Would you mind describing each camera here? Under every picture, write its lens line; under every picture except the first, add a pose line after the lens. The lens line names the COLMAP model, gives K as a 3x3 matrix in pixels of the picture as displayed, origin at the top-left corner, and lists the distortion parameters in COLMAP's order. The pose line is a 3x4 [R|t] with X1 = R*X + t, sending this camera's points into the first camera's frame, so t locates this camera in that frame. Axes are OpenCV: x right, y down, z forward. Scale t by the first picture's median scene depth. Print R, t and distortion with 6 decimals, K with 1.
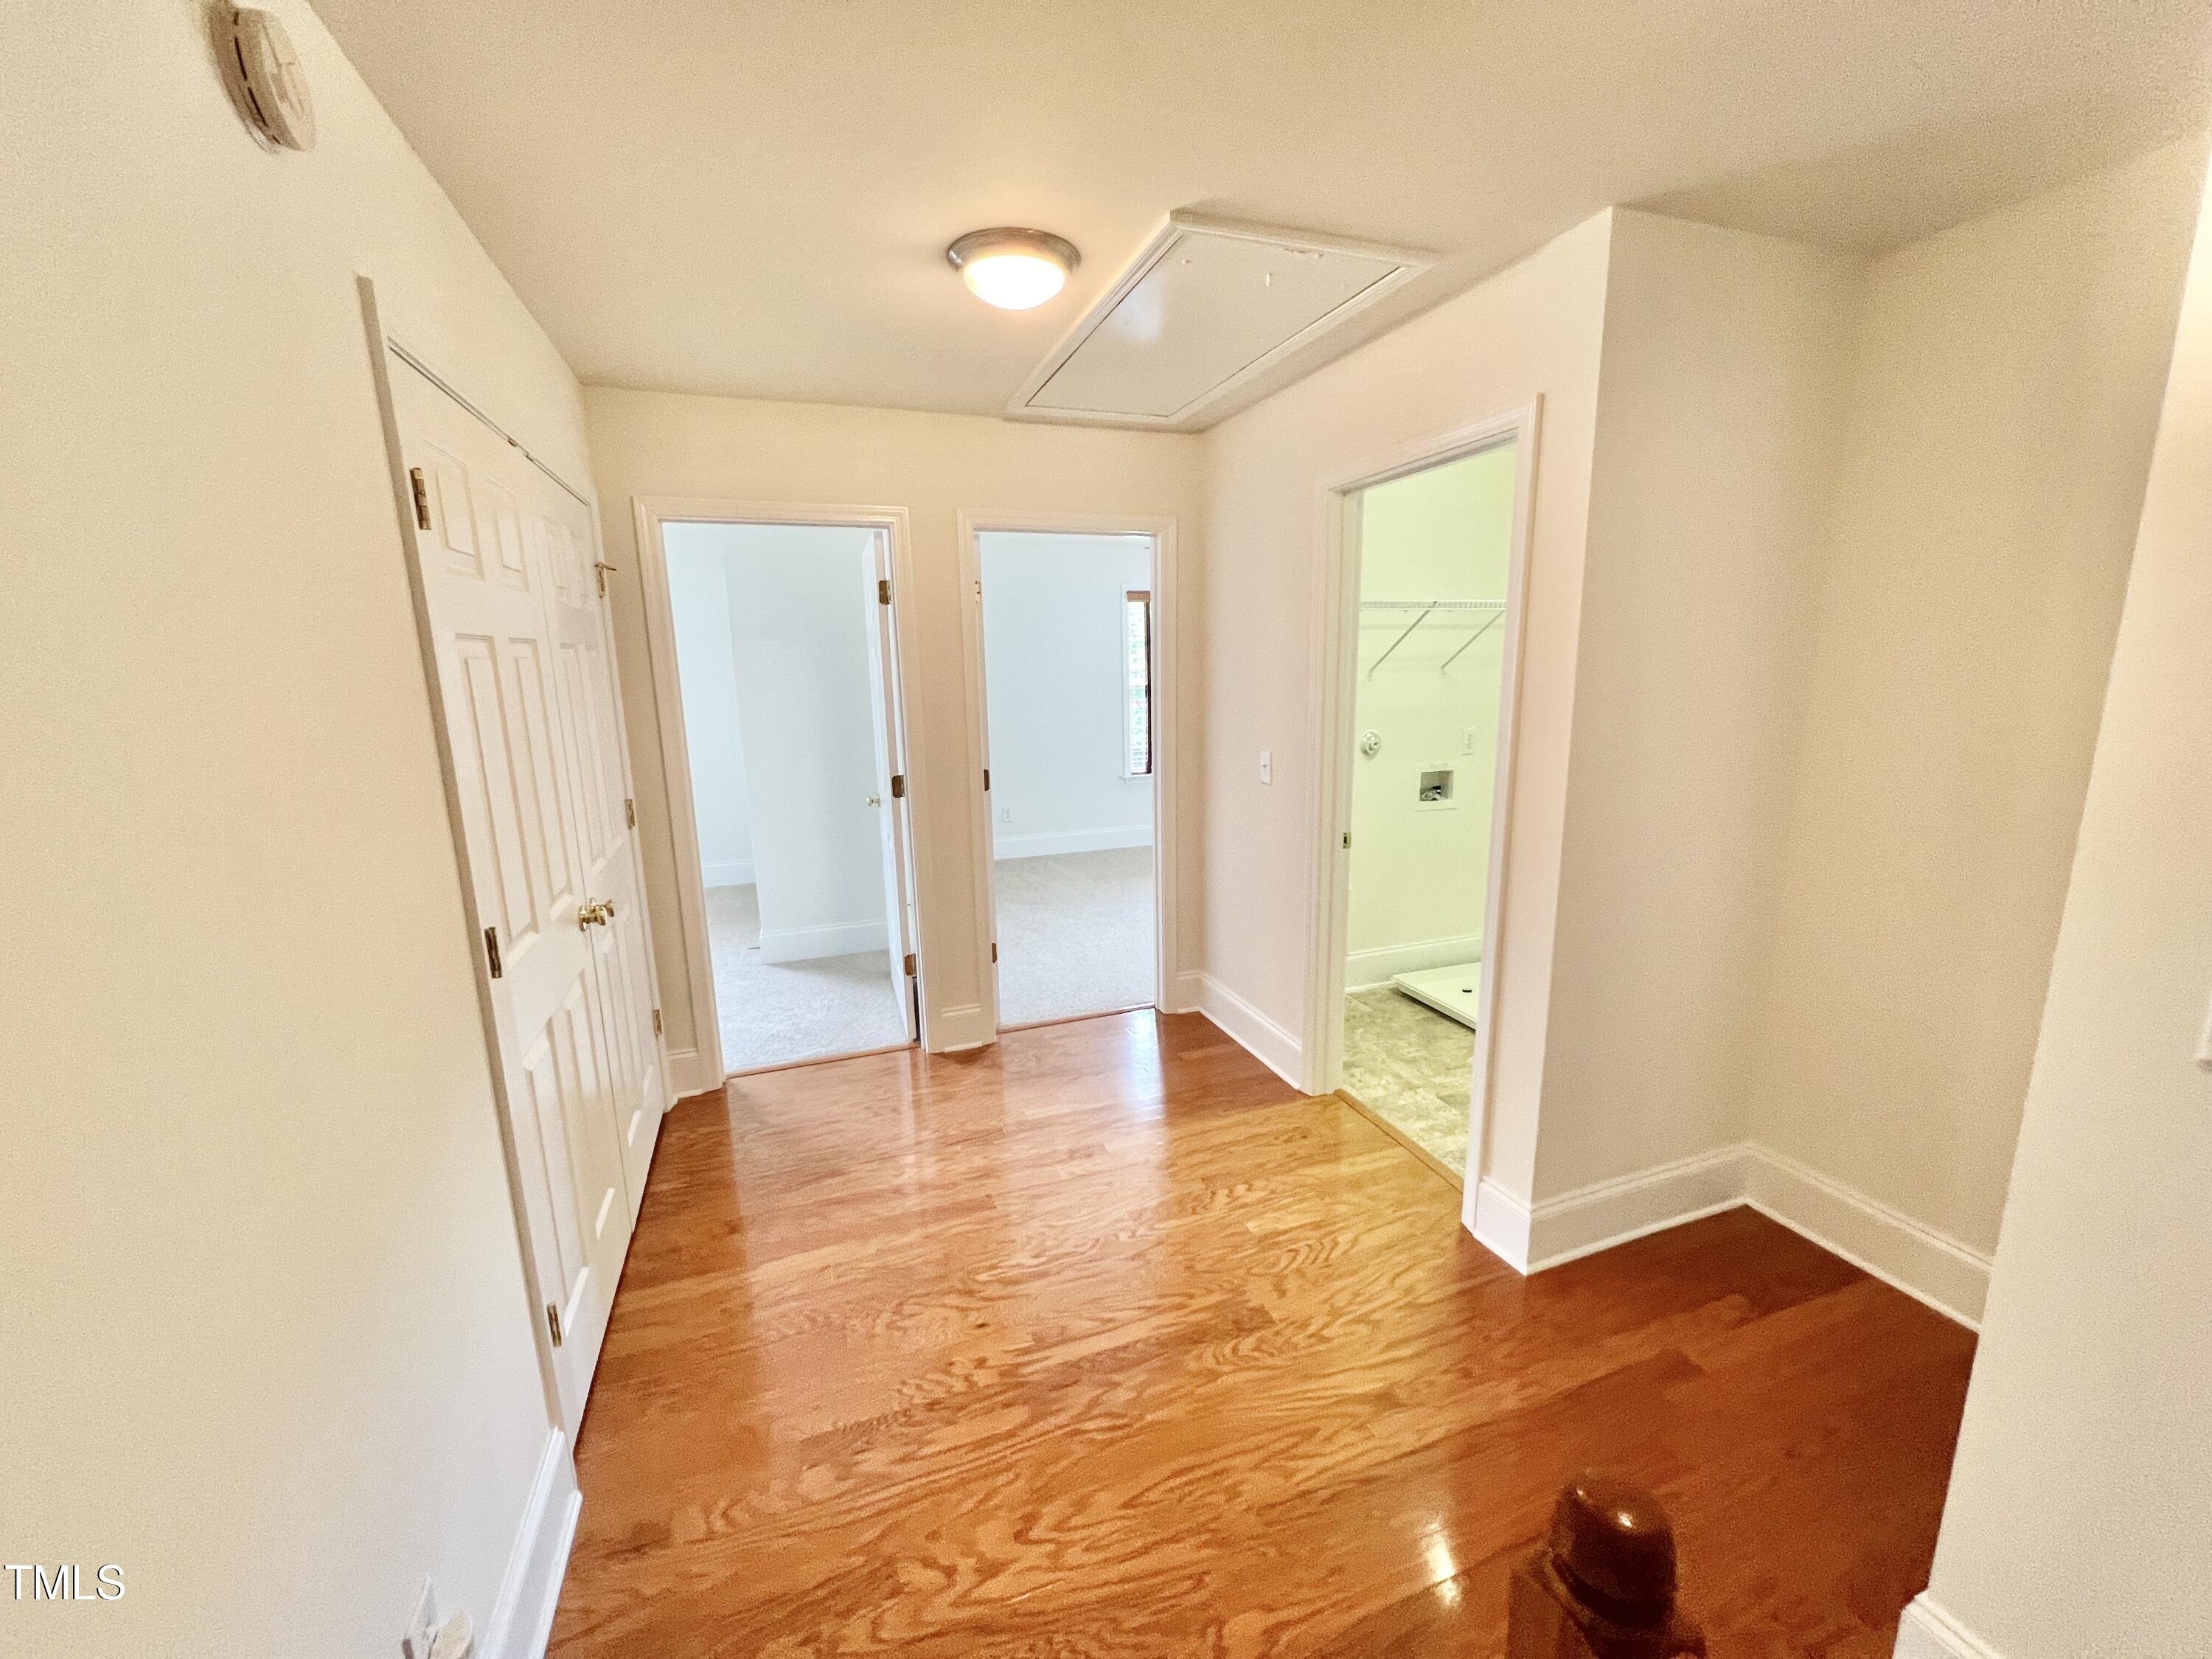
lens RADIAL K [[884.2, 0, 1105.8], [0, 884.2, 833.5], [0, 0, 1]] dist [-0.000175, 0.000269]
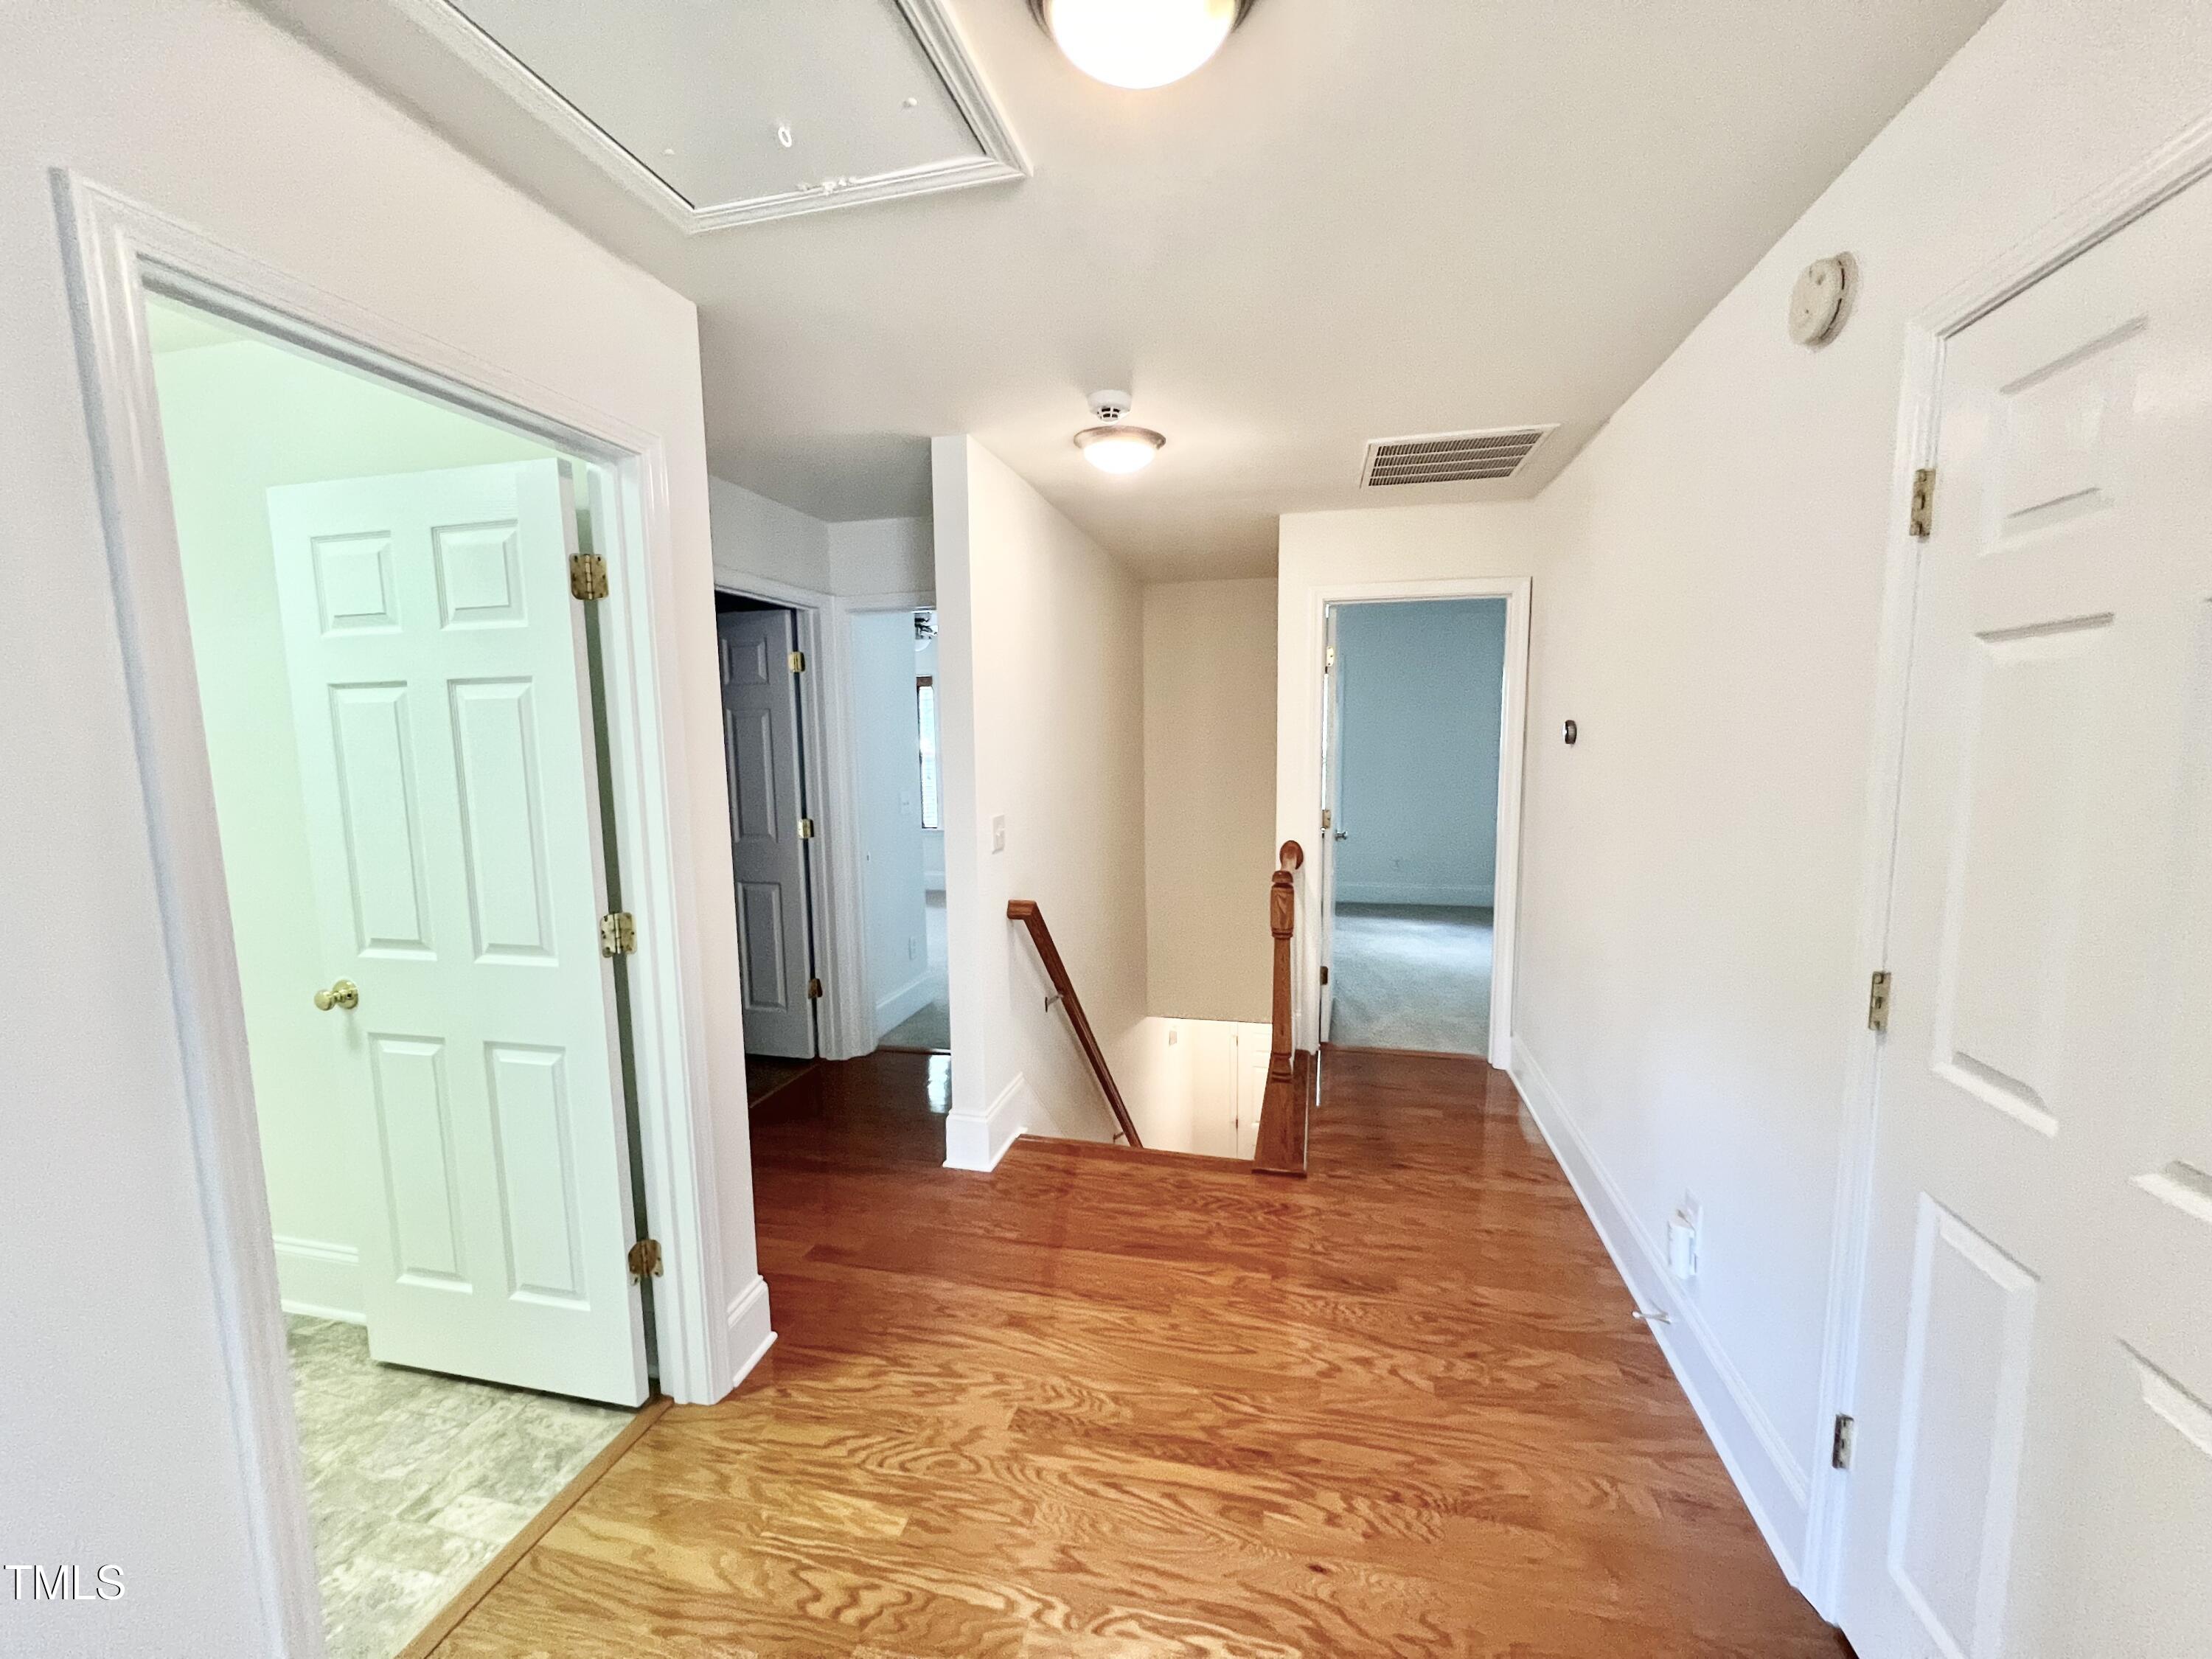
lens RADIAL K [[884.2, 0, 1108.1], [0, 884.2, 834.1], [0, 0, 1]] dist [-0.000175, 0.000269]
pose [[-0.836605, -0.033978, 0.546752, -0.409719], [0.134038, 0.955040, 0.264447, -0.287148], [-0.531156, 0.294523, -0.794437, 1.619712]]
